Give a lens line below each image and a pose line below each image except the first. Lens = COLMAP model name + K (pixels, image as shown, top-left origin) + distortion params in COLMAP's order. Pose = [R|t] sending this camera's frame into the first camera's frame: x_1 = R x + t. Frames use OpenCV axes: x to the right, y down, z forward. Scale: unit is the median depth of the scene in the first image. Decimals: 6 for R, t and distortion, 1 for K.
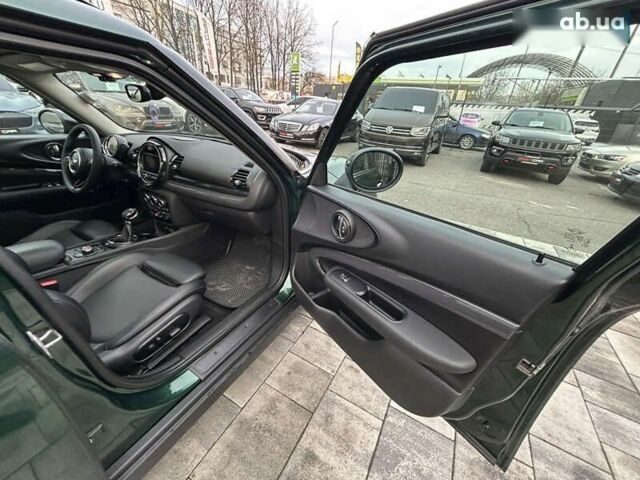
lens RADIAL K [[255.8, 0, 320.0], [0, 255.8, 240.0], [0, 0, 1]] dist [-0.000390, 0.000171]
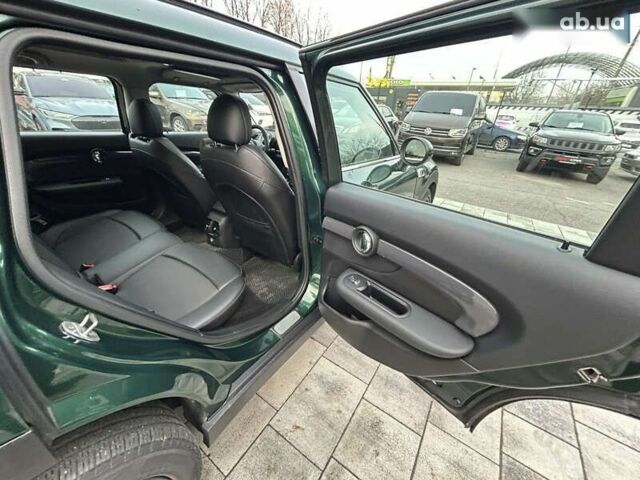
lens RADIAL K [[256.2, 0, 320.0], [0, 256.2, 240.0], [0, 0, 1]] dist [0.006258, -0.003795]
pose [[0.996253, 0.032417, -0.080181, -0.033678], [-0.033277, 0.999402, -0.009411, 0.021576], [0.079828, 0.012044, 0.996736, -0.044821]]
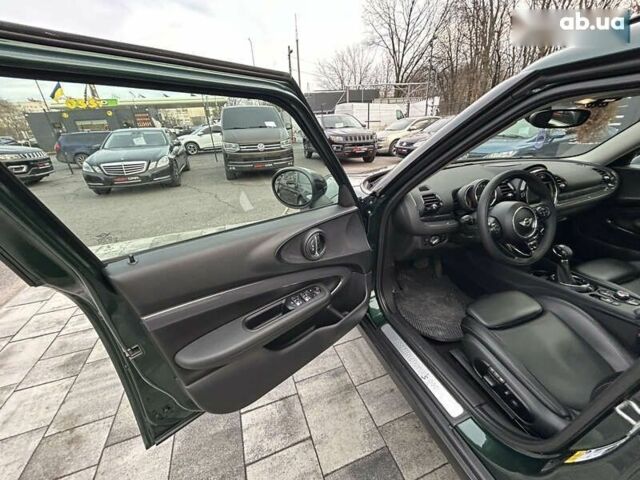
lens RADIAL K [[254.6, 0, 320.0], [0, 254.6, 241.9], [0, 0, 1]] dist [-0.001603, -0.000350]
pose [[0.647861, -0.409361, 0.642418, -0.156504], [0.437736, 0.890253, 0.125842, -0.051618], [-0.623429, 0.199681, 0.755952, 0.072464]]
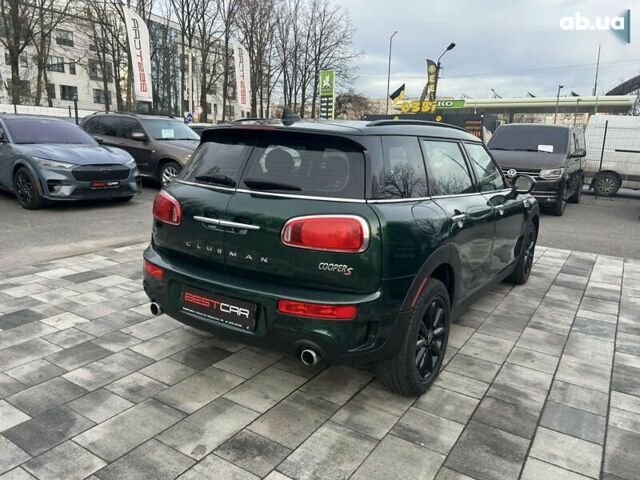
lens RADIAL K [[482.2, 0, 325.1], [0, 482.2, 244.2], [0, 0, 1]] dist [0.041762, -0.040408]
pose [[0.997999, -0.017319, -0.060818, -0.096820], [0.000033, 0.961904, -0.273387, 0.087334], [0.063236, 0.272838, 0.959979, -0.190985]]
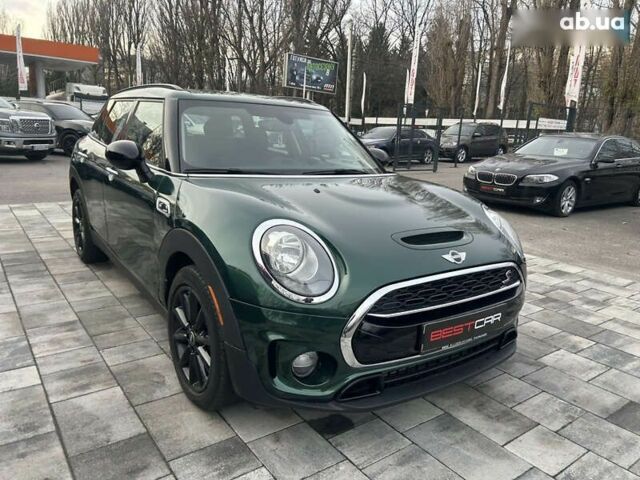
lens RADIAL K [[482.2, 0, 325.1], [0, 482.2, 244.2], [0, 0, 1]] dist [0.041762, -0.040408]
pose [[-0.409324, 0.124449, -0.903862, 0.124779], [-0.499033, 0.798803, 0.335976, -0.082561], [0.763820, 0.588580, -0.264865, 0.174629]]
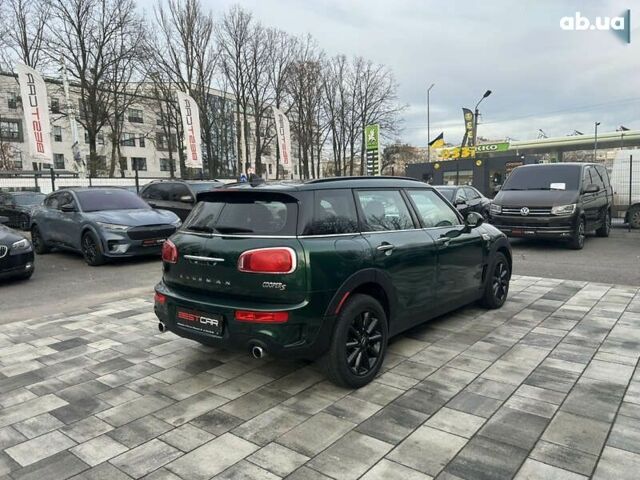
lens RADIAL K [[481.4, 0, 325.2], [0, 481.4, 242.0], [0, 0, 1]] dist [0.045641, -0.047307]
pose [[0.981654, -0.075416, -0.175121, -0.045289], [0.004067, 0.926524, -0.376213, 0.113324], [0.190626, 0.368598, 0.909833, -0.235286]]
